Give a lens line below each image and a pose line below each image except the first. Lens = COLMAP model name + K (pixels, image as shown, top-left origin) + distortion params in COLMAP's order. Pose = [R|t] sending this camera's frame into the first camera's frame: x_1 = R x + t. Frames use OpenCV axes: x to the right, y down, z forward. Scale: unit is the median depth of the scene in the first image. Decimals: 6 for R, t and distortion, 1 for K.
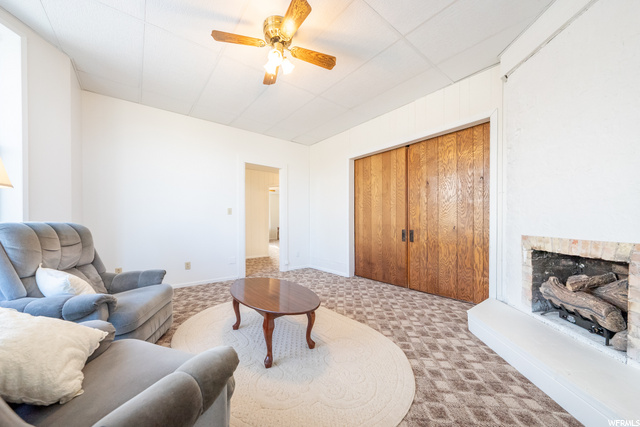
lens RADIAL K [[220.4, 0, 324.8], [0, 220.4, 212.2], [0, 0, 1]] dist [-0.007643, 0.000010]
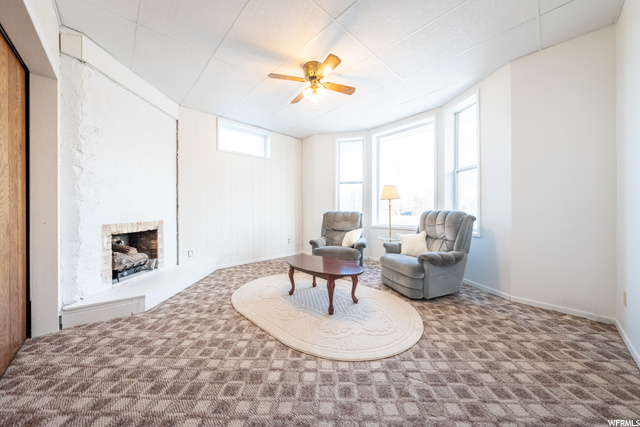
lens RADIAL K [[220.4, 0, 324.8], [0, 220.4, 212.2], [0, 0, 1]] dist [-0.007643, 0.000010]
pose [[-0.997846, 0.004772, -0.065433, -0.172908], [0.006672, 0.999561, -0.028853, 0.083481], [0.065266, -0.029227, -0.997440, 2.252813]]
